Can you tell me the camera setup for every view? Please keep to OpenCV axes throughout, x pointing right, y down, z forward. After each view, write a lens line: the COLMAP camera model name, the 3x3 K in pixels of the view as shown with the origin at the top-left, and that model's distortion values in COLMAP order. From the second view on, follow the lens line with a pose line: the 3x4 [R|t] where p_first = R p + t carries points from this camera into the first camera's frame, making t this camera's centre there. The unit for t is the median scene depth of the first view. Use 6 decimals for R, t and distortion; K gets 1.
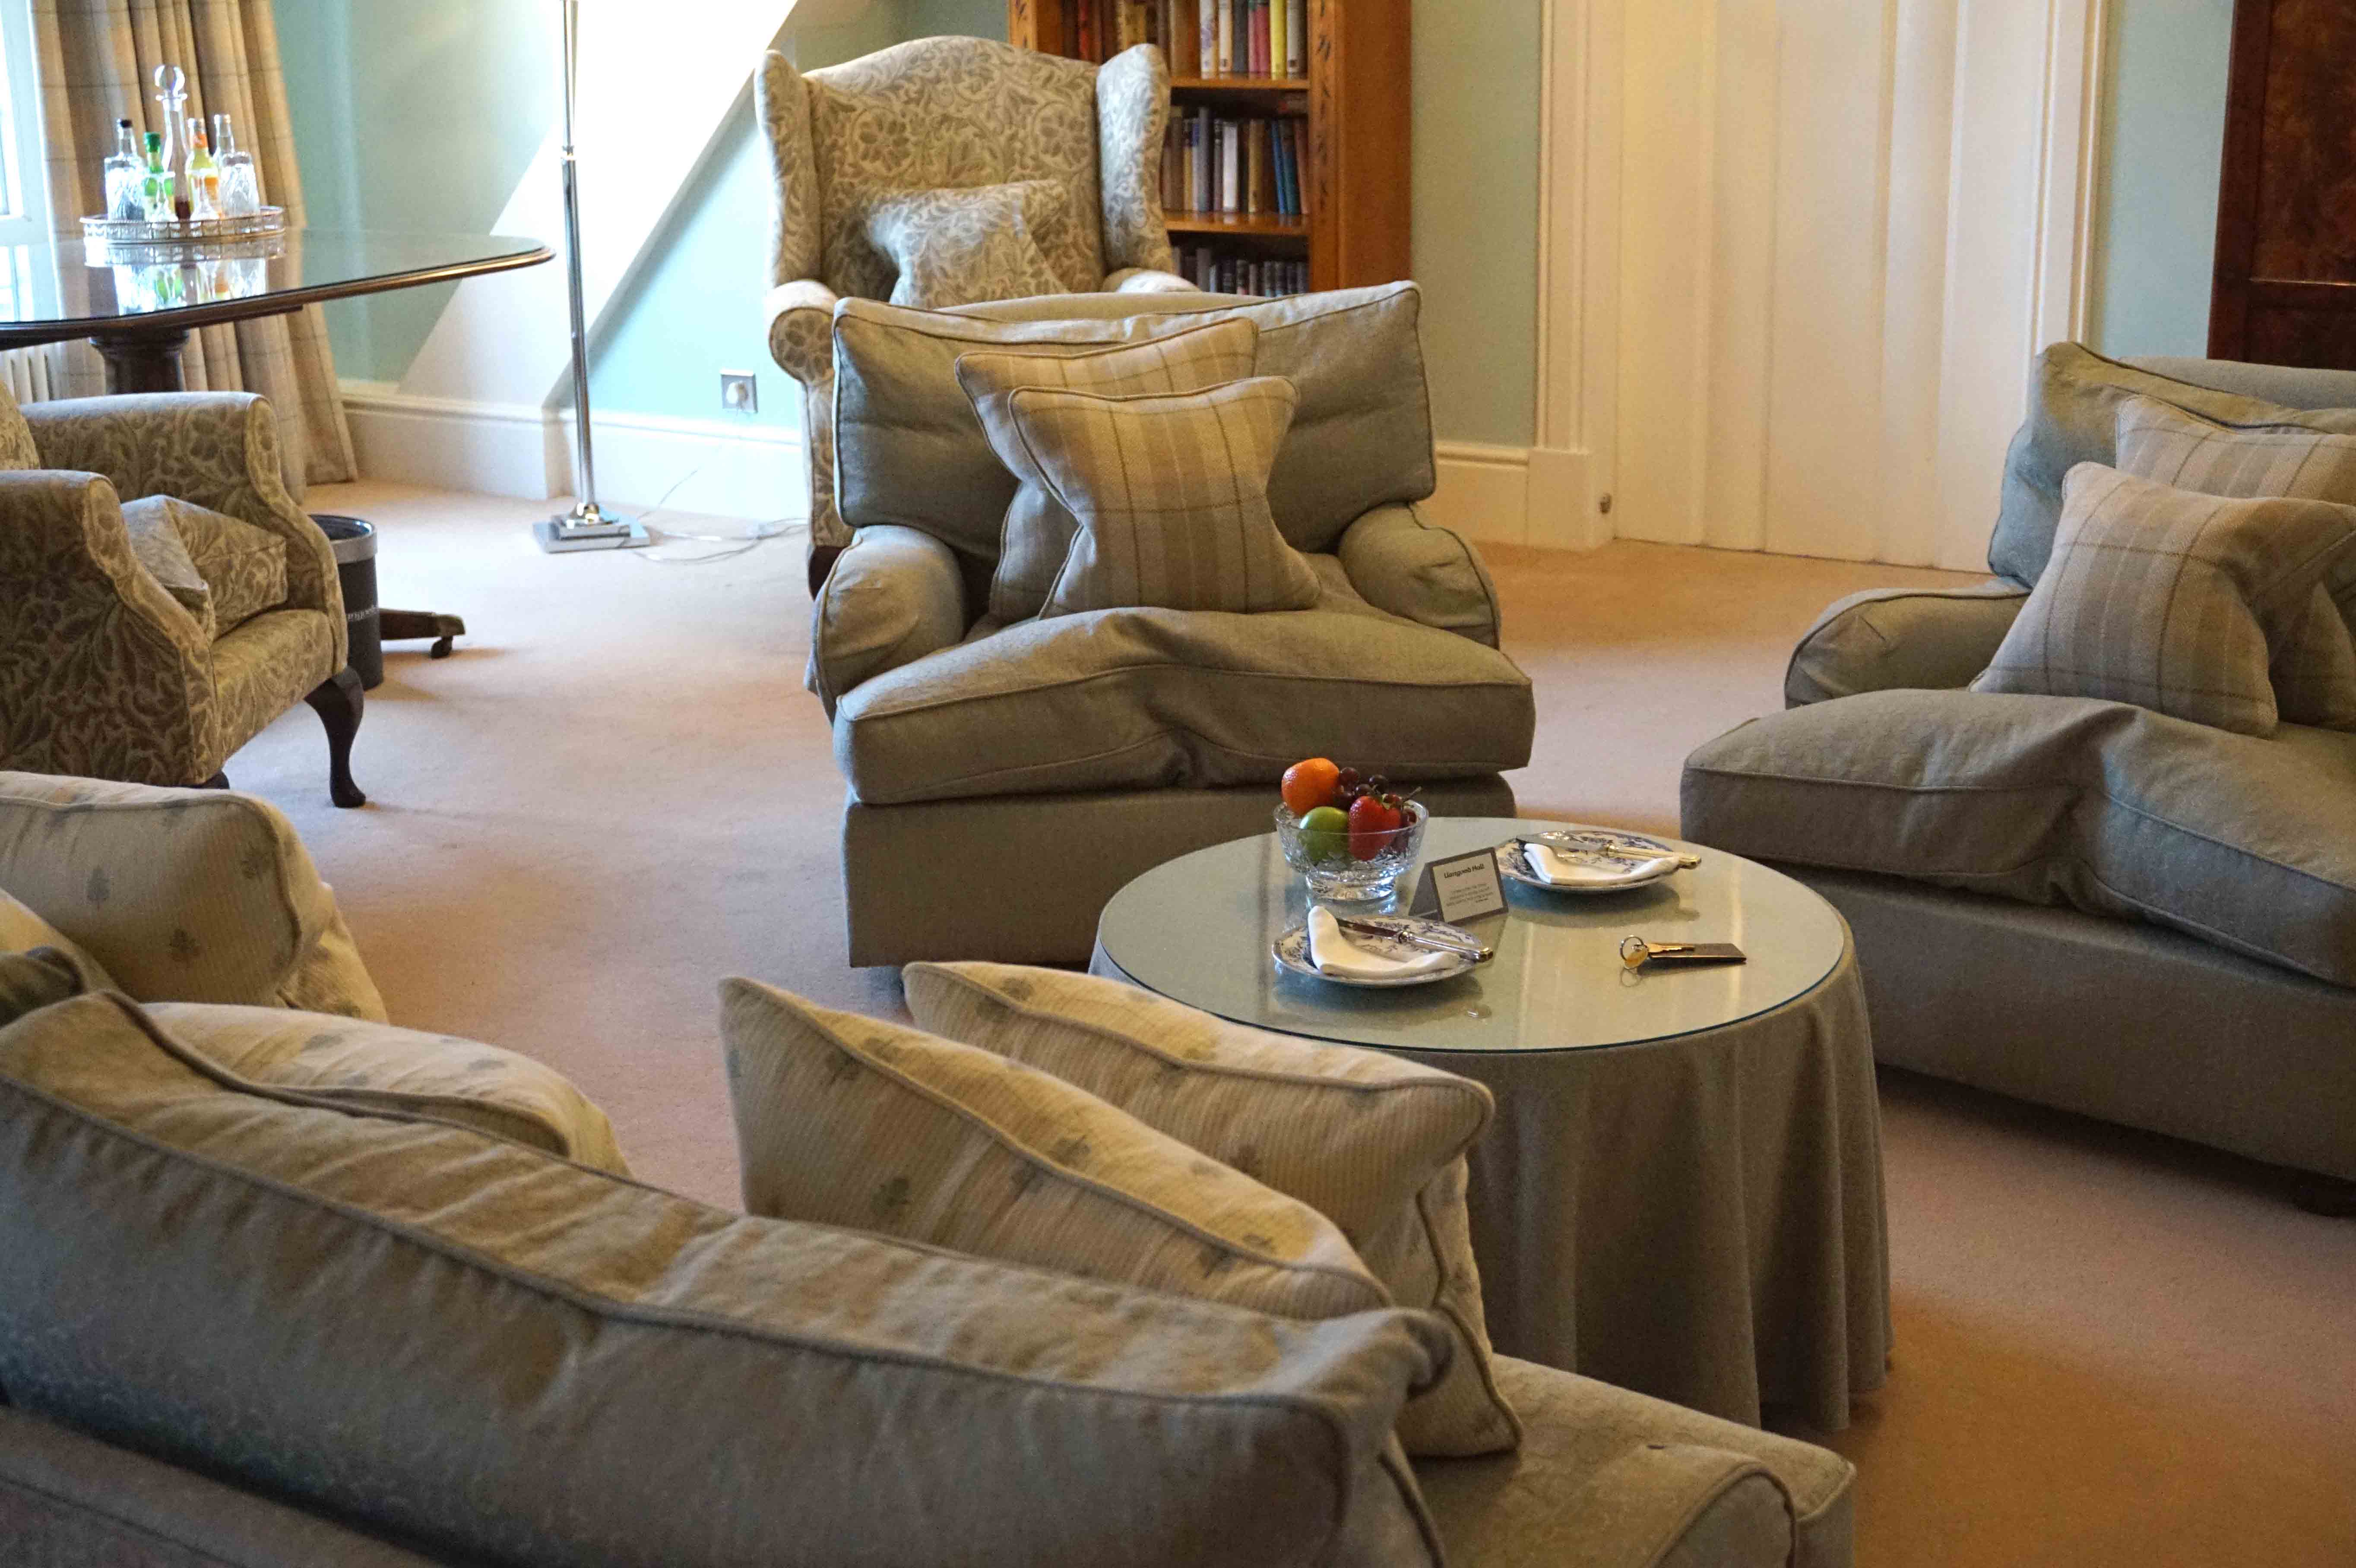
lens RADIAL K [[3329.3, 0, 1178.5], [0, 3329.3, 779.0], [0, 0, 1]] dist [0.004339, 0.000000]
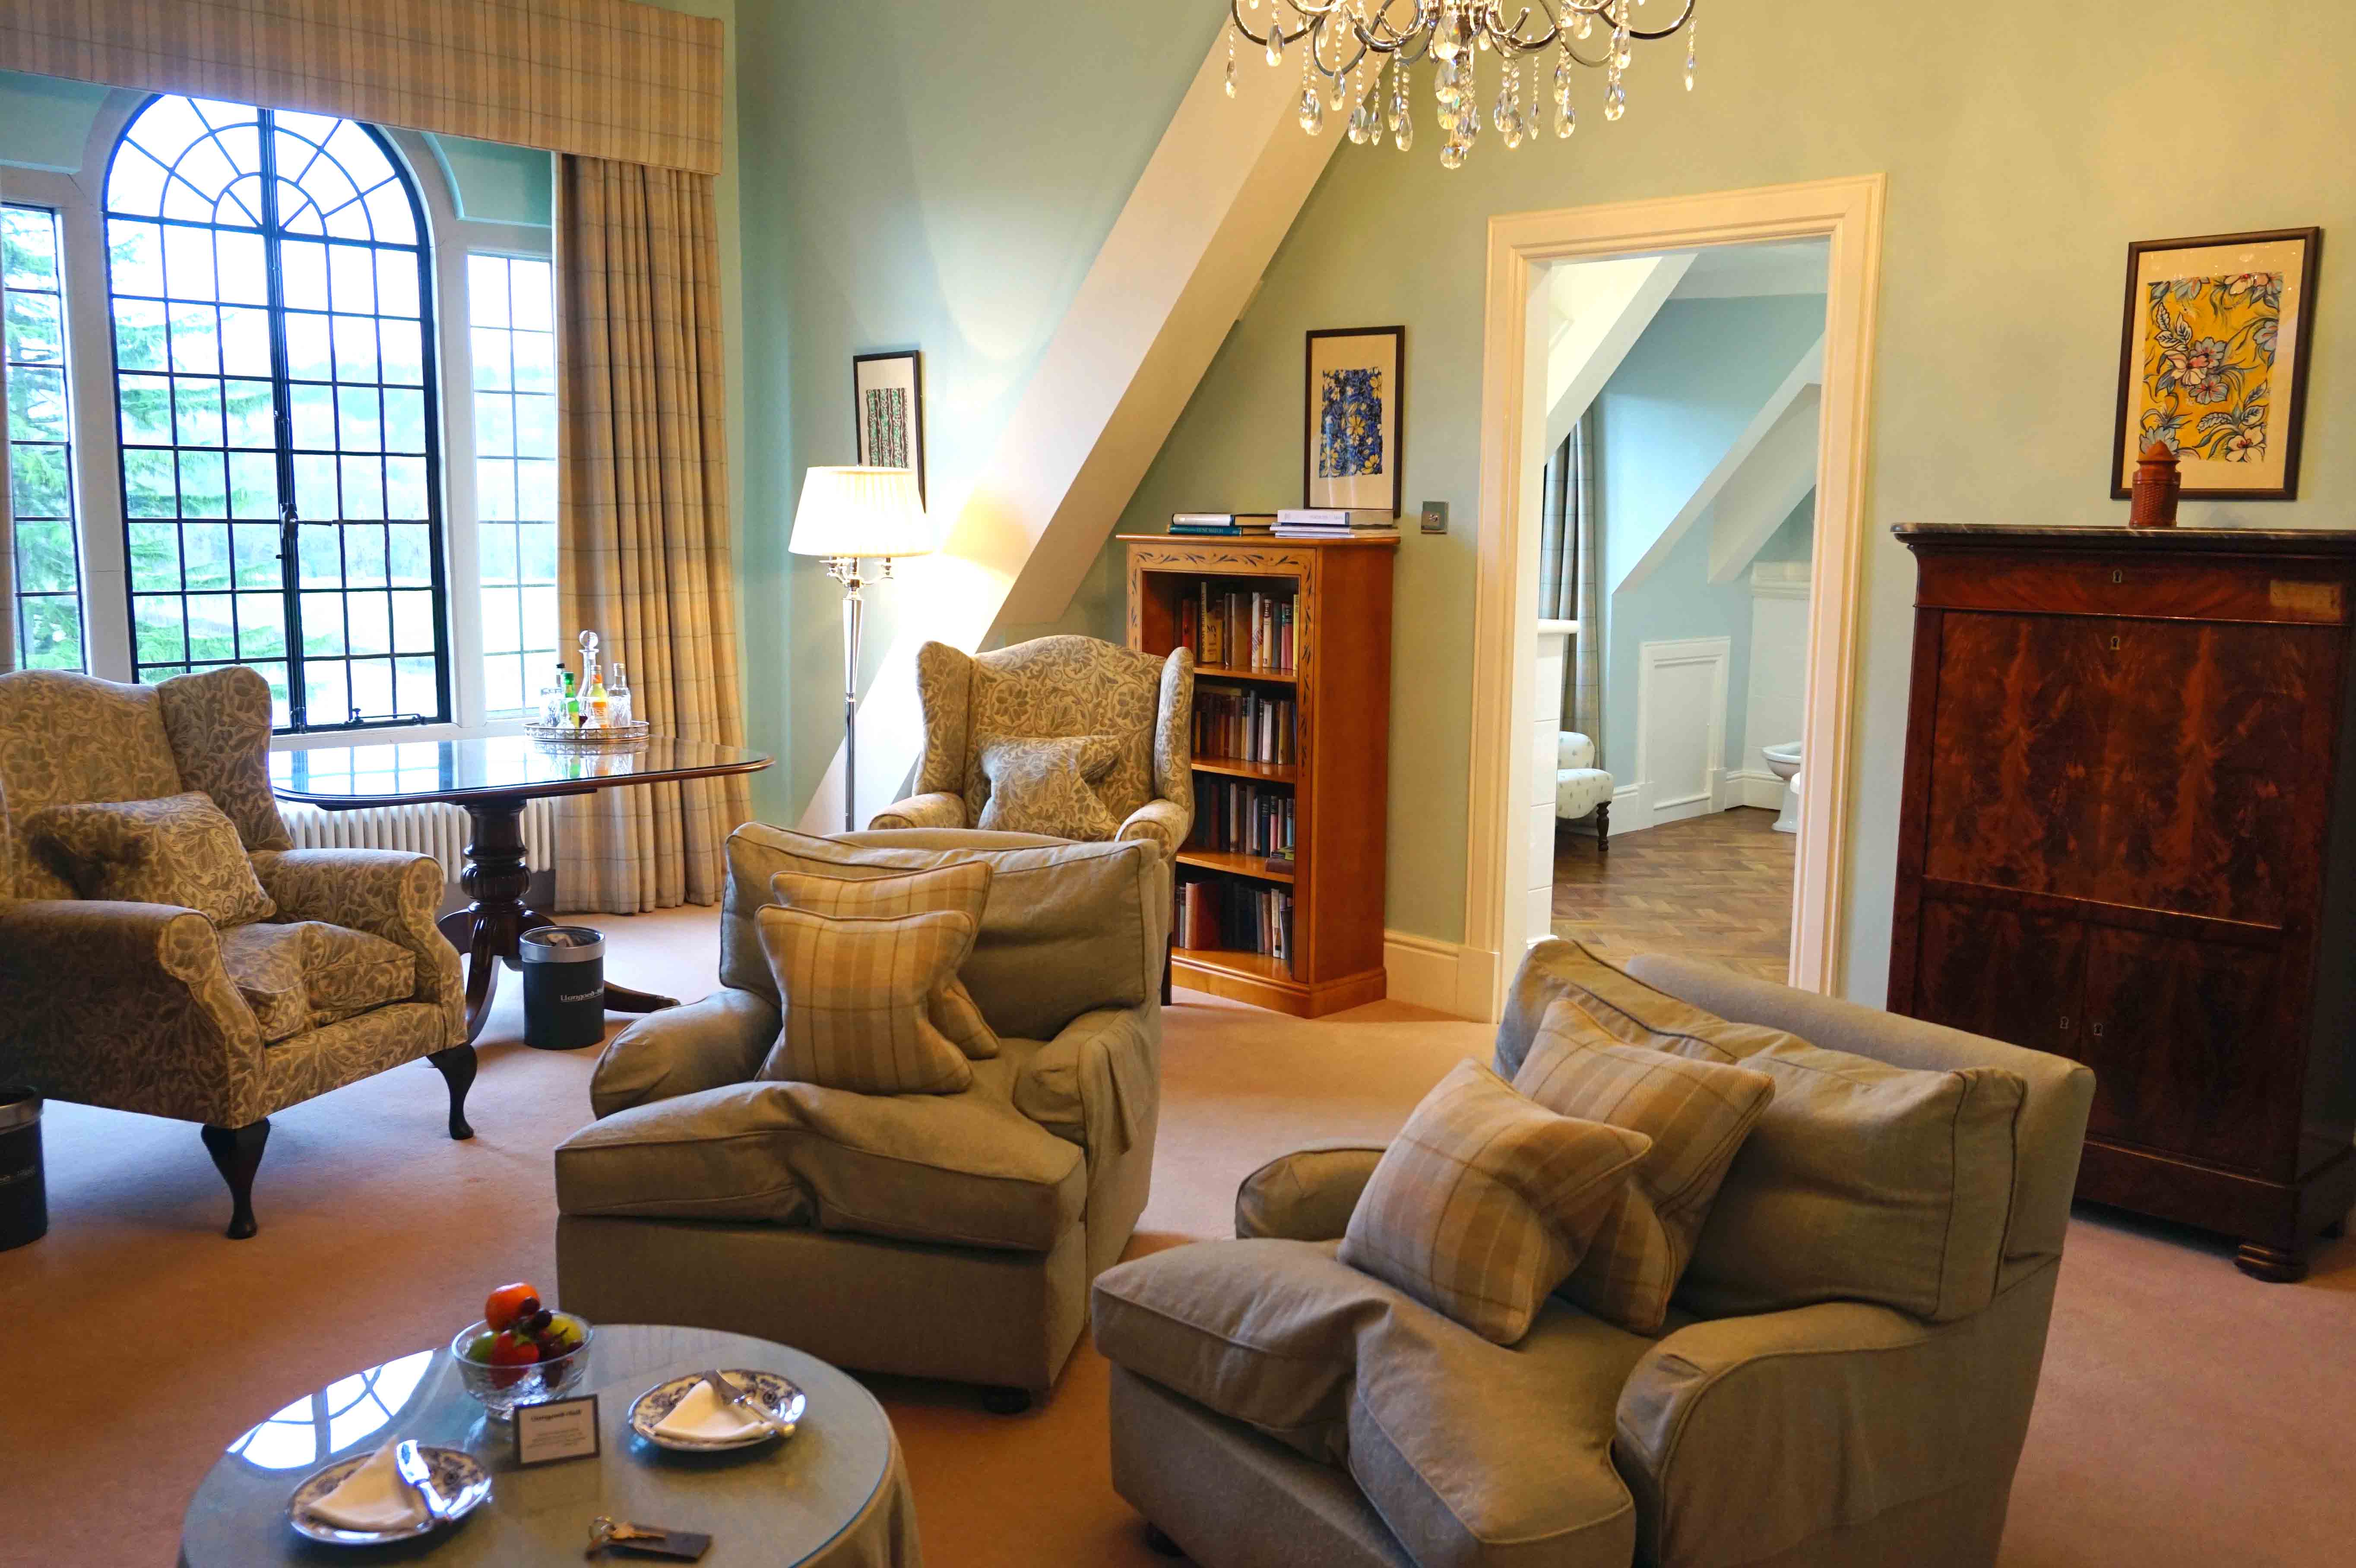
lens RADIAL K [[1953.4, 0, 1179.8], [0, 1953.4, 789.1], [0, 0, 1]] dist [-0.031344, 0.016792]
pose [[0.961775, 0.067479, -0.265396, 0.311845], [-0.101209, 0.988134, -0.115536, -0.088277], [0.254450, 0.137980, 0.957192, 0.281254]]
